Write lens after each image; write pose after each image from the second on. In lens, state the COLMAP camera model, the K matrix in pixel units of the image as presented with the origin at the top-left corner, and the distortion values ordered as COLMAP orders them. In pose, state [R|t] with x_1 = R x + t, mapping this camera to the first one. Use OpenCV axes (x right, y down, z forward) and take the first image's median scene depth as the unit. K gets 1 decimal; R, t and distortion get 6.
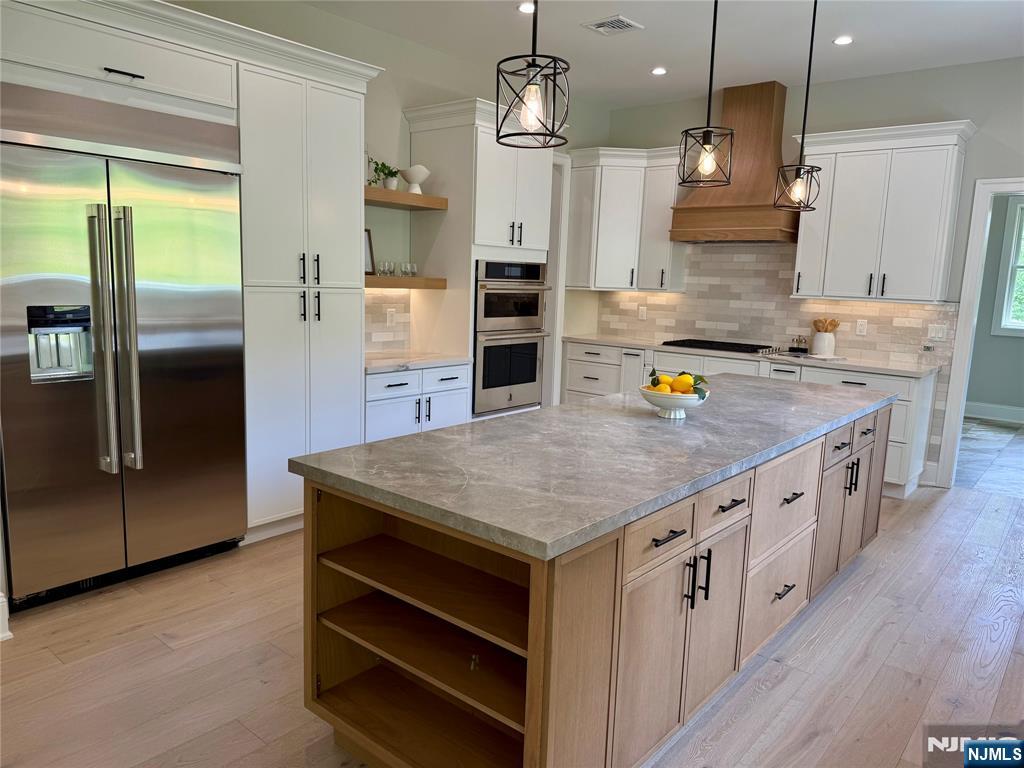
lens RADIAL K [[714.9, 0, 517.6], [0, 714.9, 384.2], [0, 0, 1]] dist [0.064493, -0.083236]
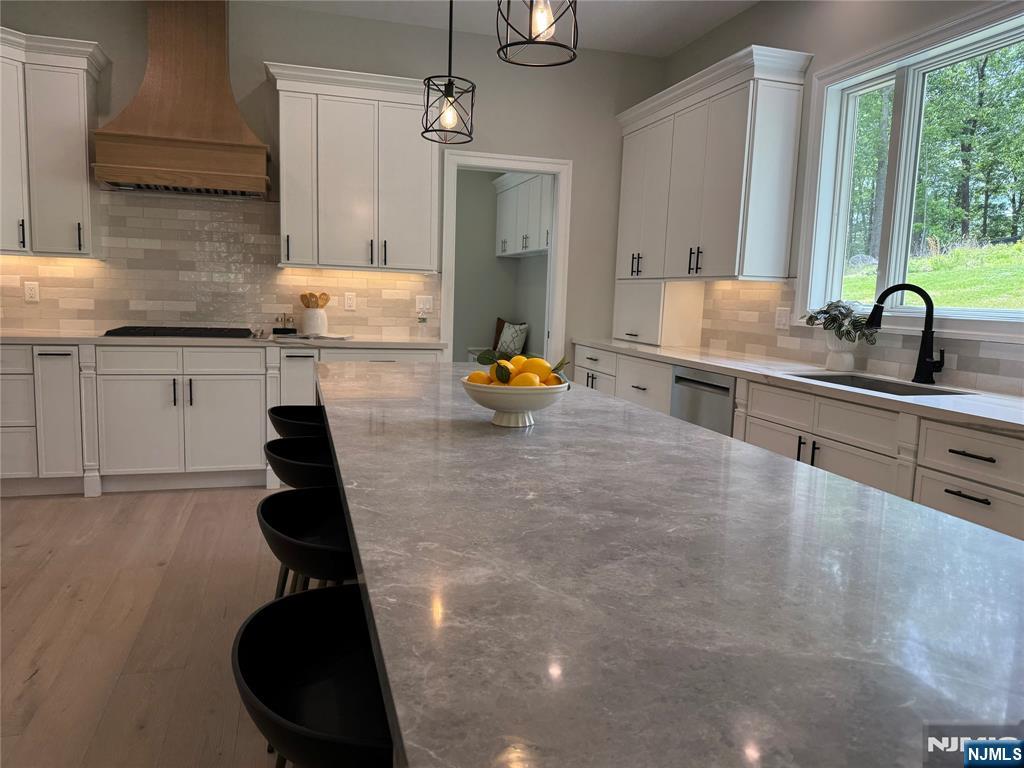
lens RADIAL K [[714.9, 0, 509.4], [0, 714.9, 385.5], [0, 0, 1]] dist [0.064493, -0.083236]
pose [[0.559485, -0.122460, 0.819744, -0.150560], [0.110563, 0.991213, 0.072615, -0.017071], [-0.821433, 0.050007, 0.568108, 0.319012]]
